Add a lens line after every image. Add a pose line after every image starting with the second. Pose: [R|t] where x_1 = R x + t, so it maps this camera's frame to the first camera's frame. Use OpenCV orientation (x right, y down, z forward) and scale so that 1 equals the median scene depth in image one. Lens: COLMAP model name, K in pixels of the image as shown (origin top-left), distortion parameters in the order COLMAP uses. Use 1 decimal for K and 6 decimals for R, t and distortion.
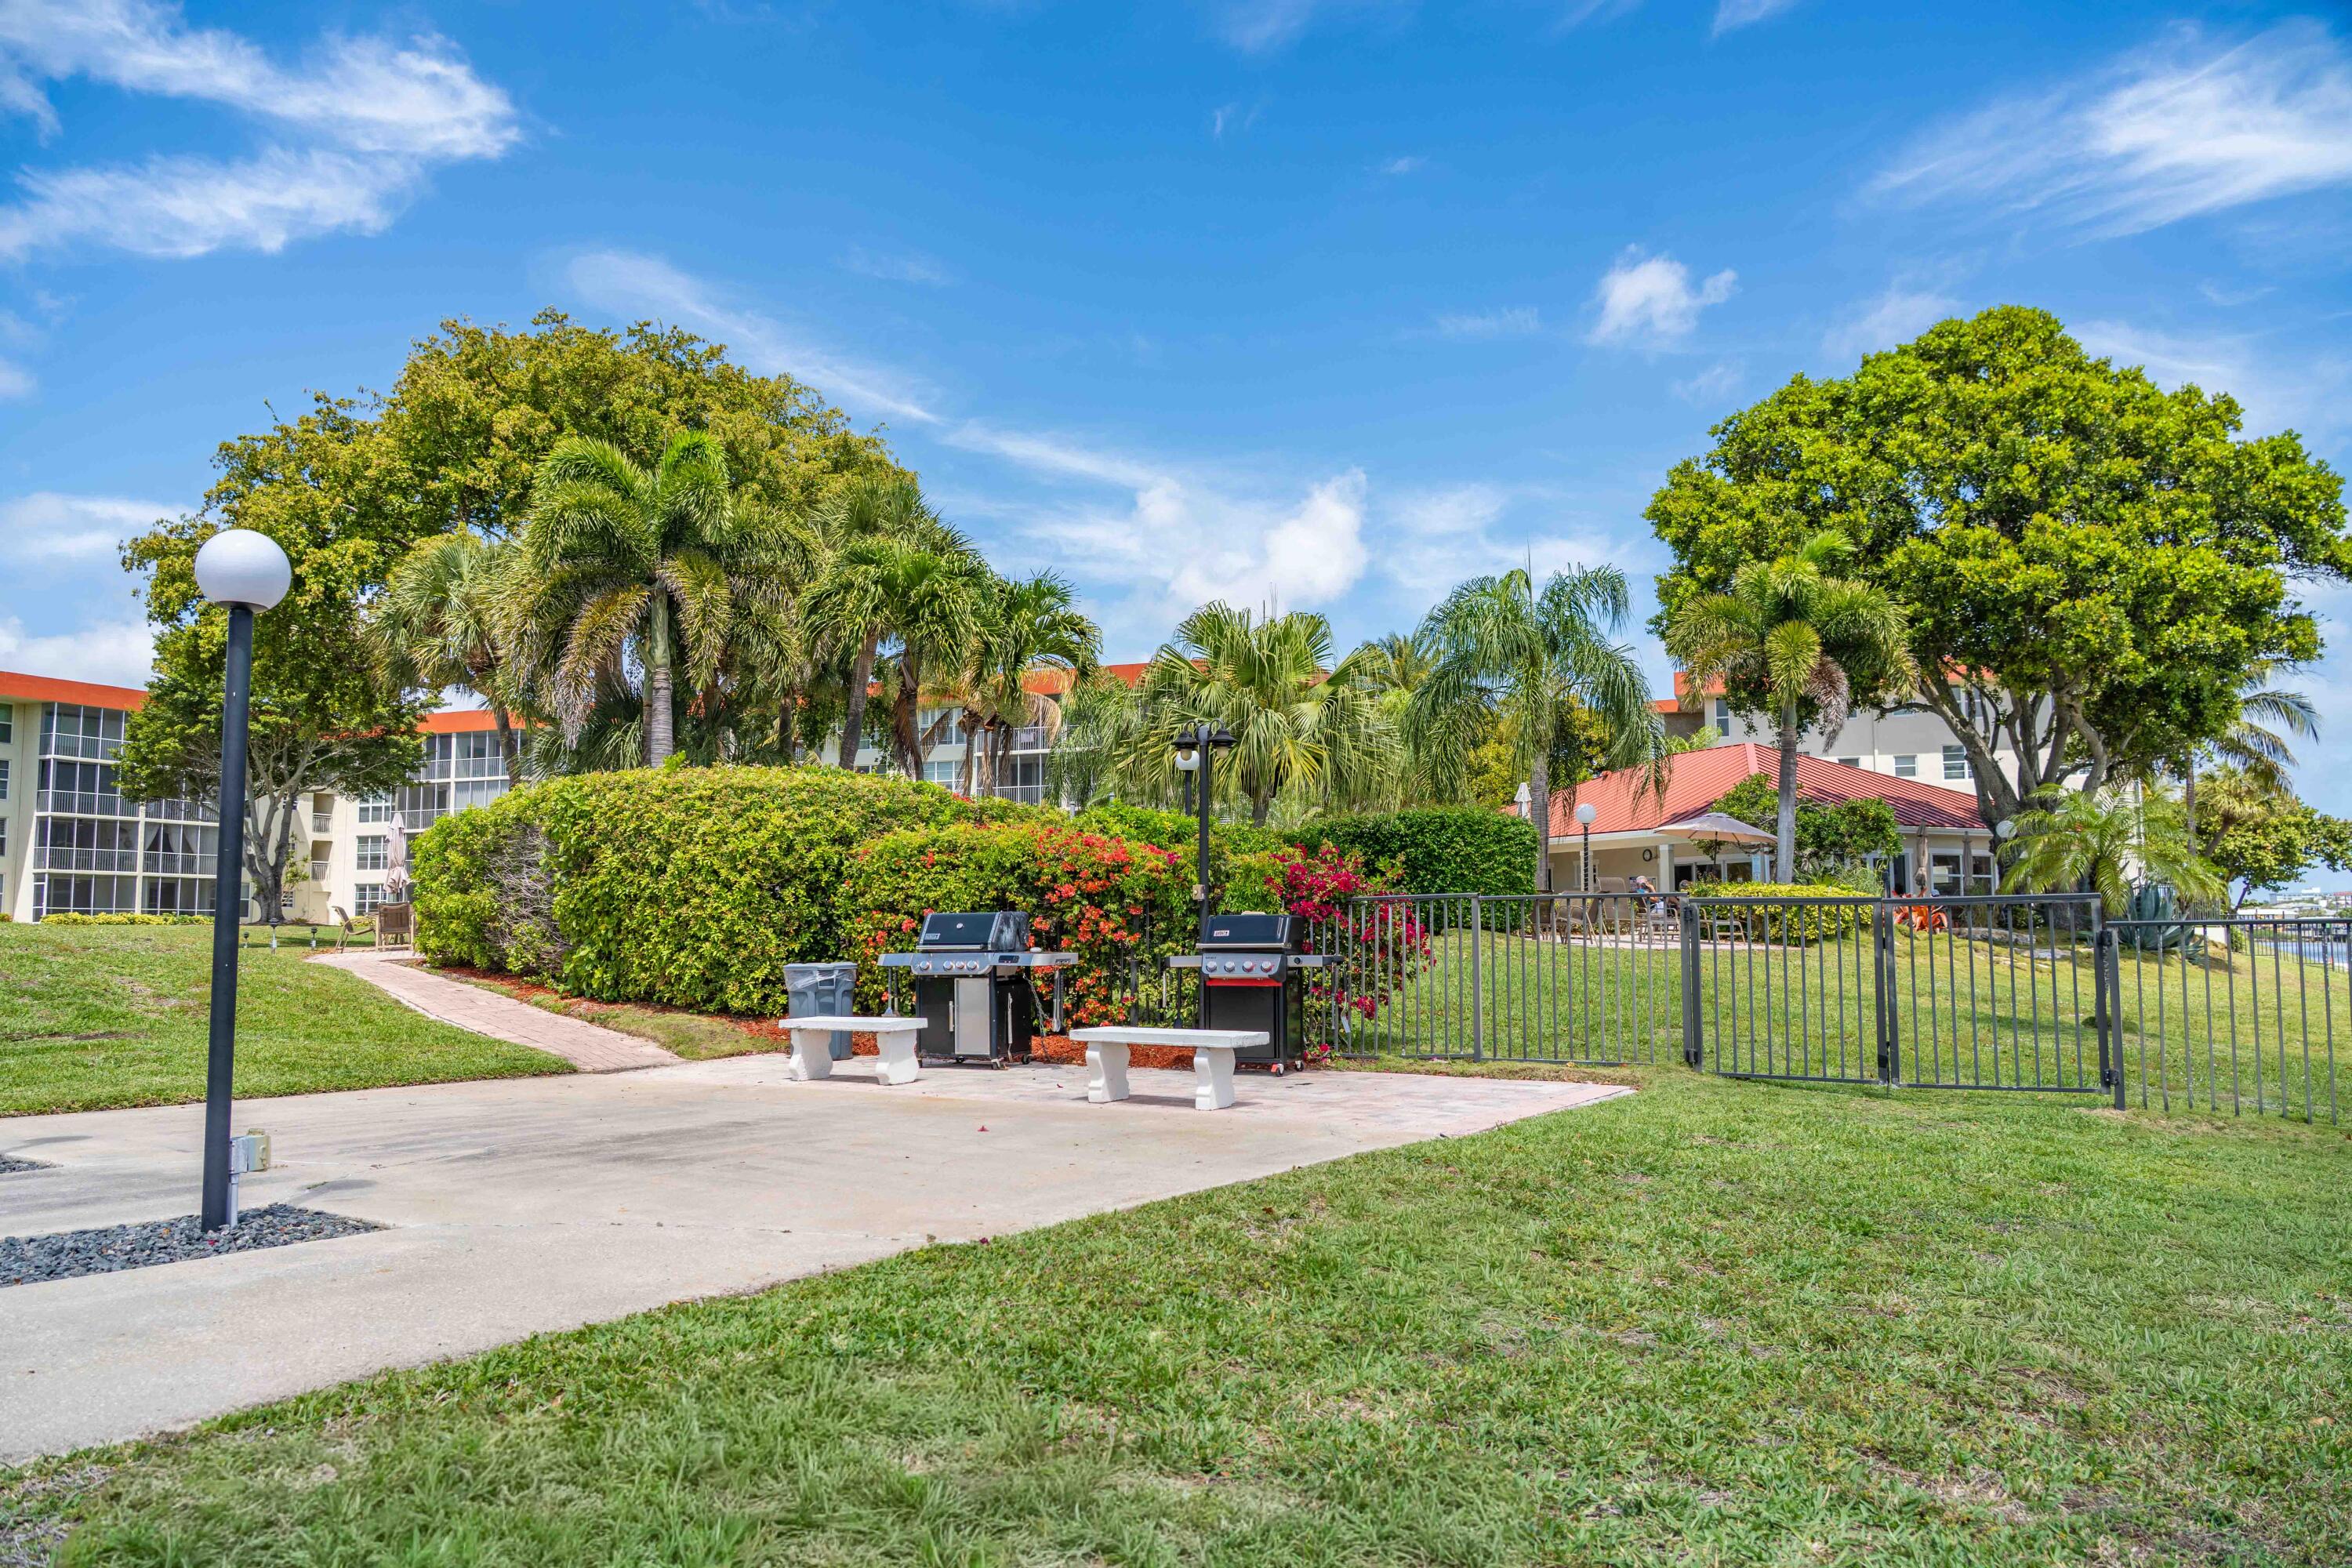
lens RADIAL K [[1577.3, 0, 1174.5], [0, 1577.3, 787.9], [0, 0, 1]] dist [-0.001698, -0.002204]
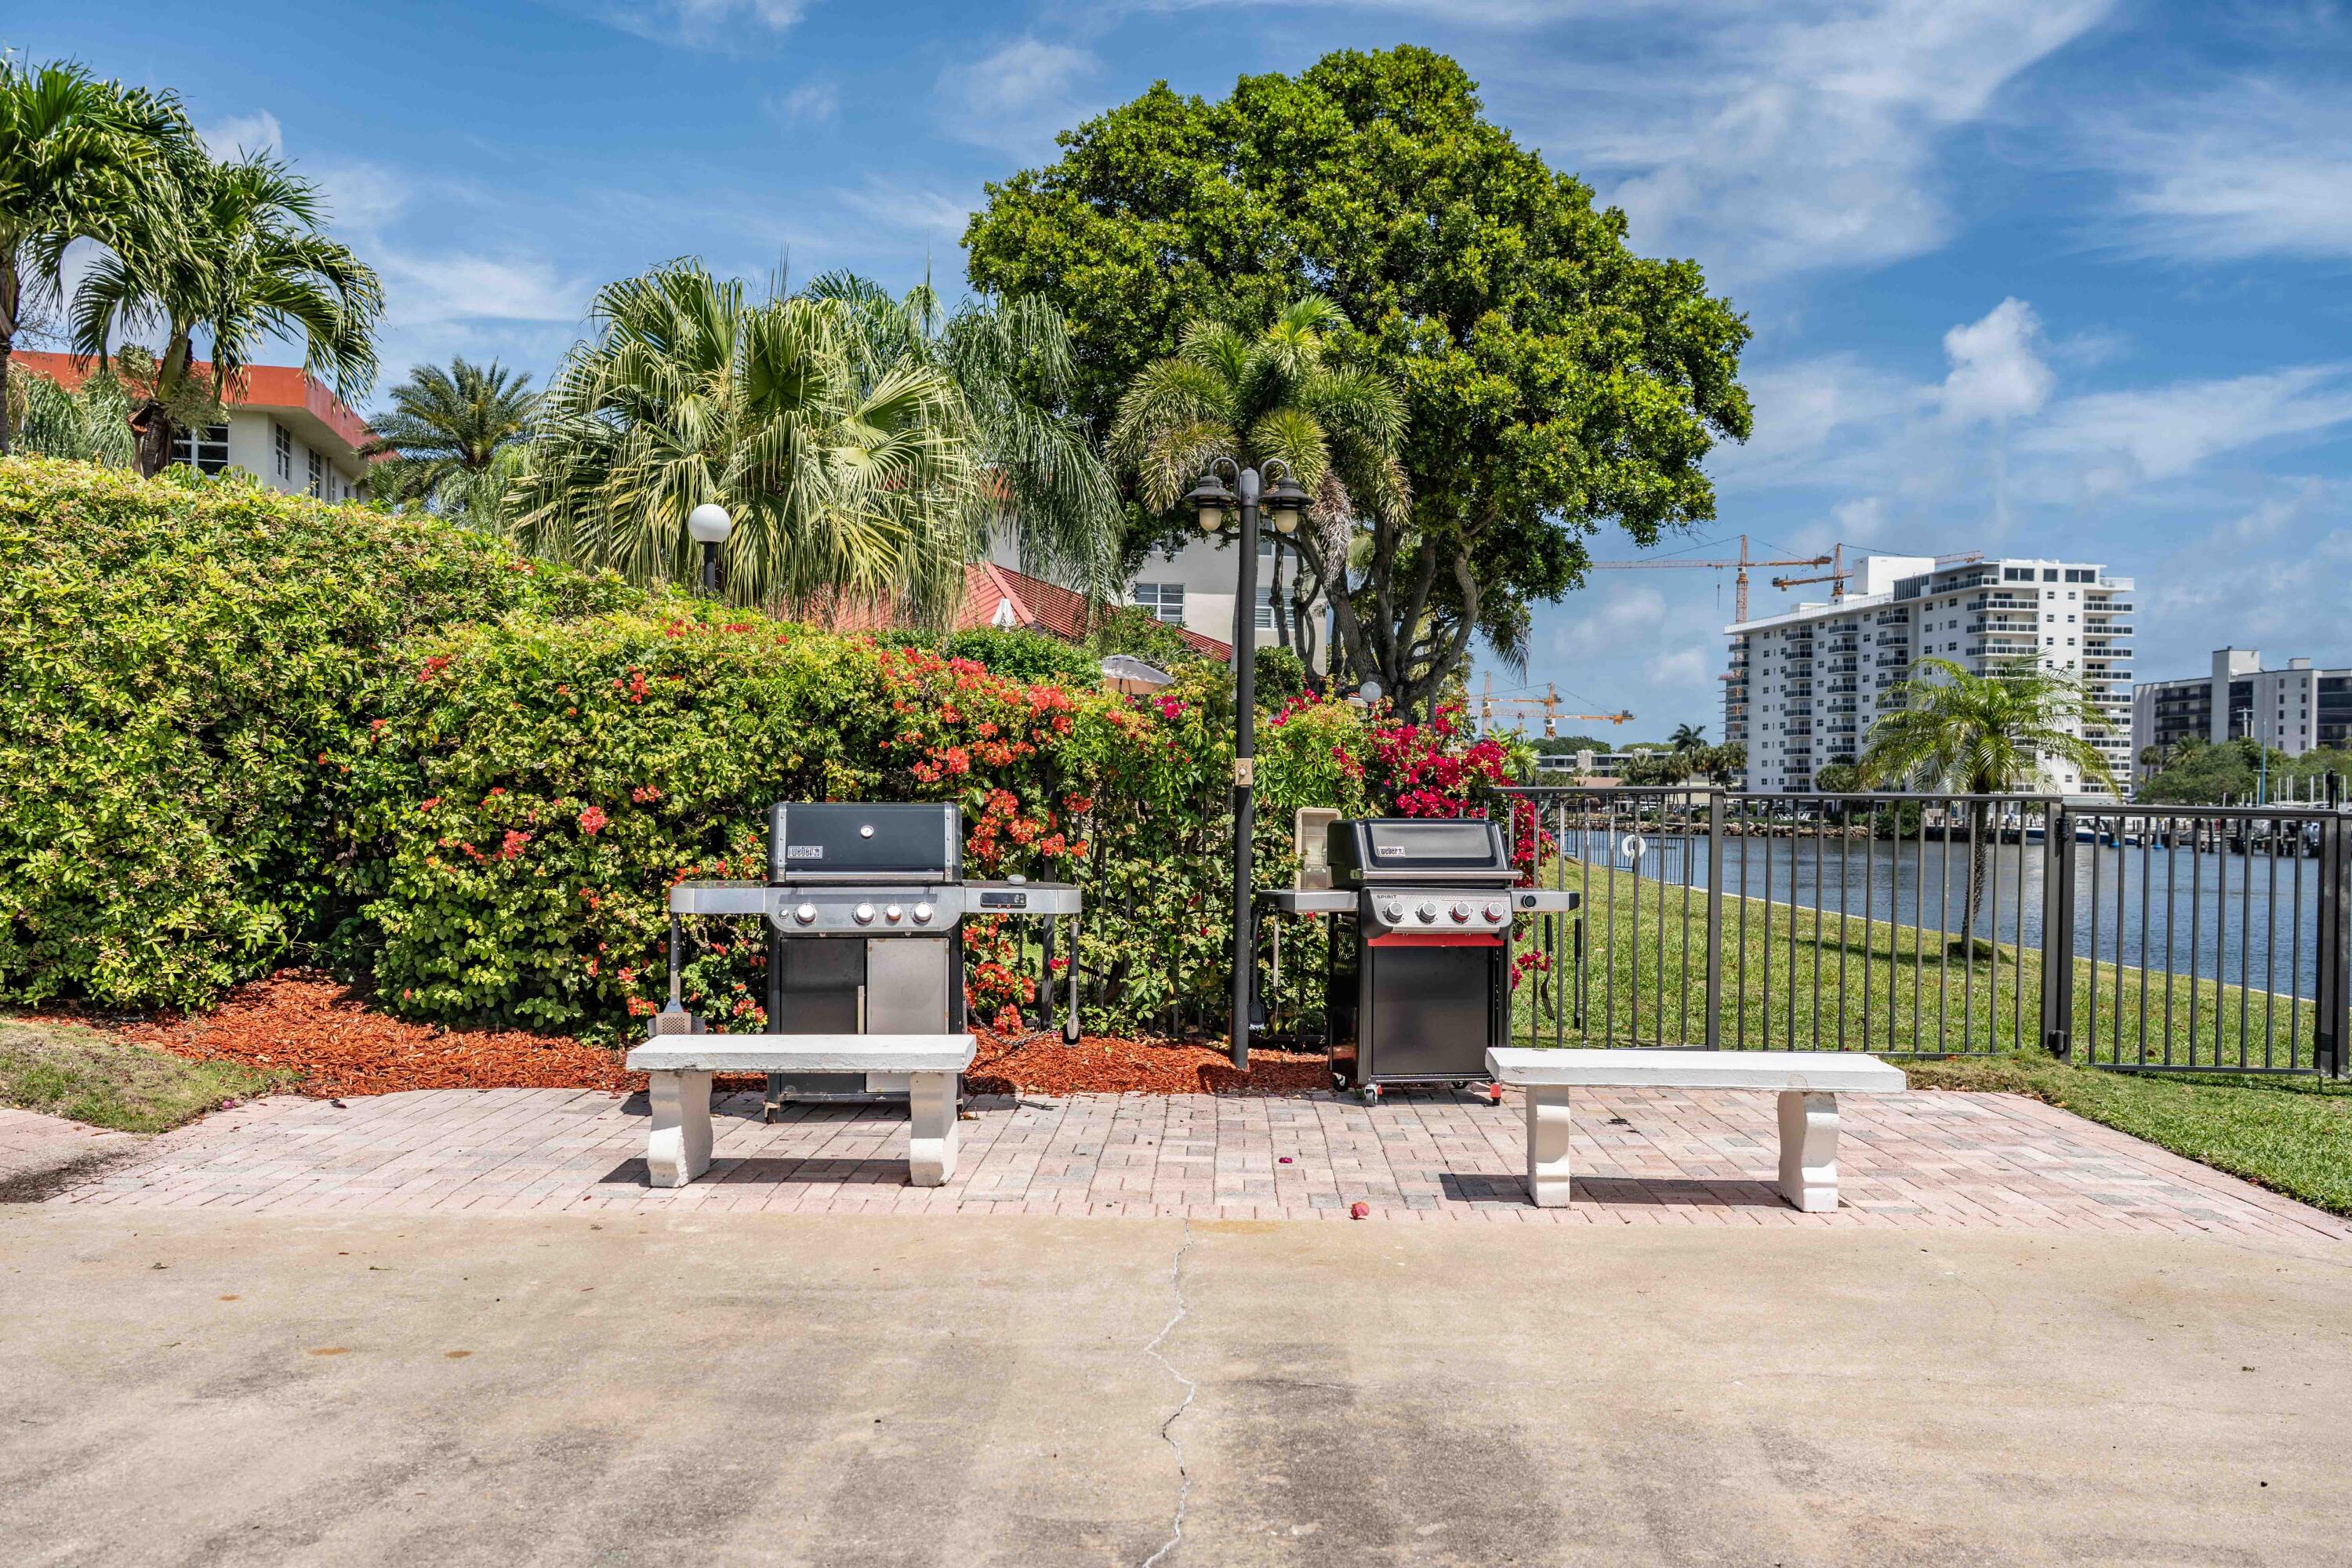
lens RADIAL K [[2046.5, 0, 1175.1], [0, 2046.5, 797.3], [0, 0, 1]] dist [0.012963, -0.002394]
pose [[0.847807, 0.016419, 0.530051, -0.327963], [-0.065357, 0.995136, 0.073713, 0.020621], [-0.526262, -0.097137, 0.844756, 0.351337]]
